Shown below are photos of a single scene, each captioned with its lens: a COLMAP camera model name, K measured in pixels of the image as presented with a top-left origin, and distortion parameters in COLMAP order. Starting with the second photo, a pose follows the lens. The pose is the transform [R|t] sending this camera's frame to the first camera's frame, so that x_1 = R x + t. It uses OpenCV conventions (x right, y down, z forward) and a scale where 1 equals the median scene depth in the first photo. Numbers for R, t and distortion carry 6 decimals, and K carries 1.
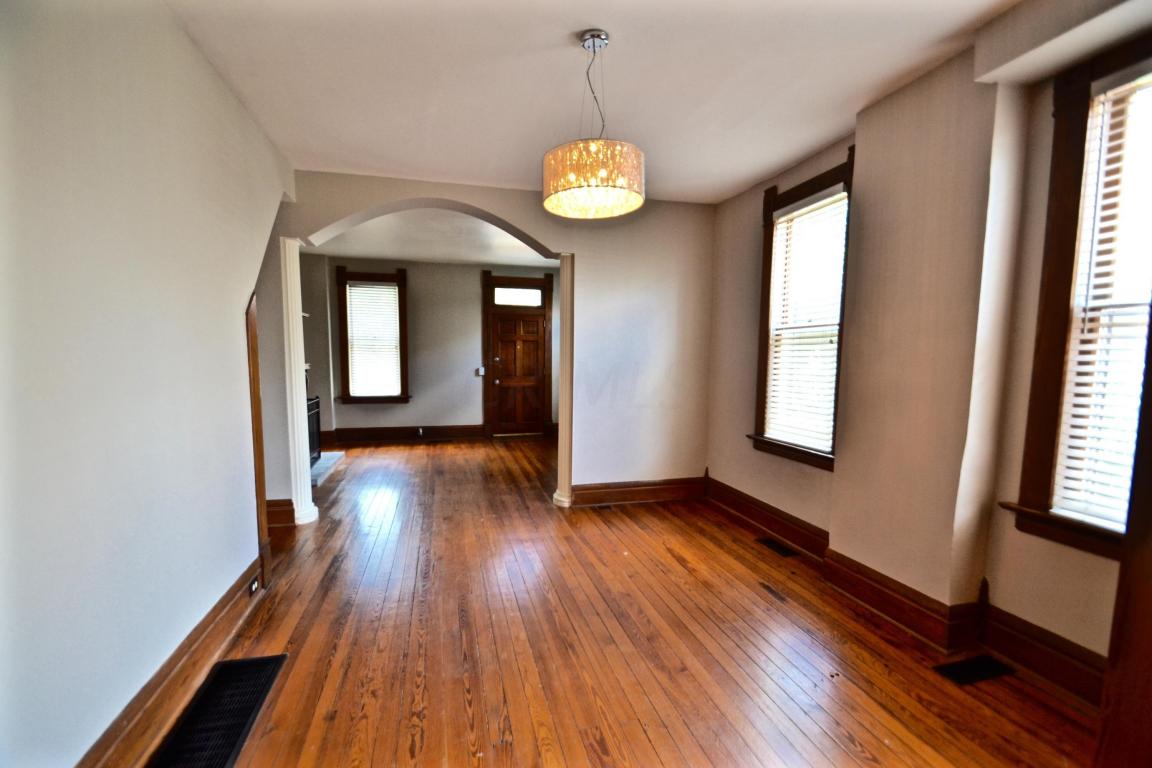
lens RADIAL K [[510.9, 0, 564.8], [0, 510.9, 404.4], [0, 0, 1]] dist [0.004222, -0.012403]
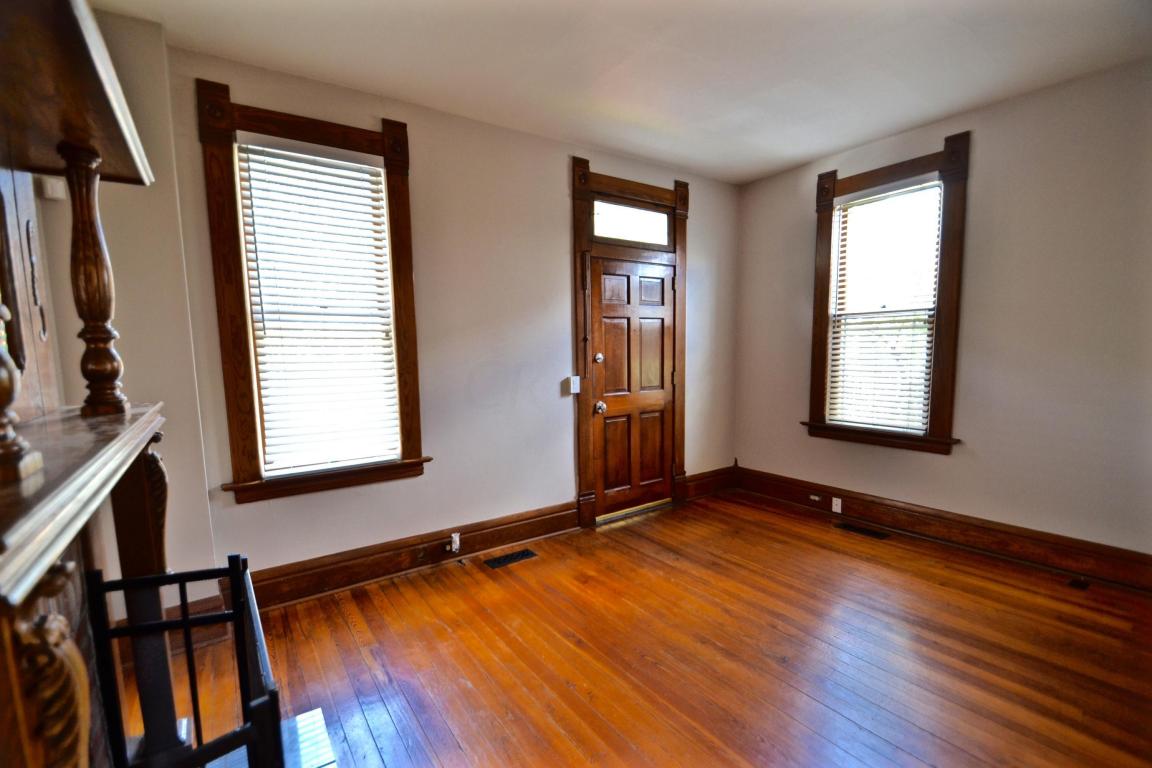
lens RADIAL K [[510.9, 0, 564.8], [0, 510.9, 404.4], [0, 0, 1]] dist [0.004222, -0.012403]
pose [[0.942664, -0.063671, 0.327613, -0.321446], [0.060955, 0.997968, 0.018564, -0.056571], [-0.328130, 0.002470, 0.944629, 0.580351]]
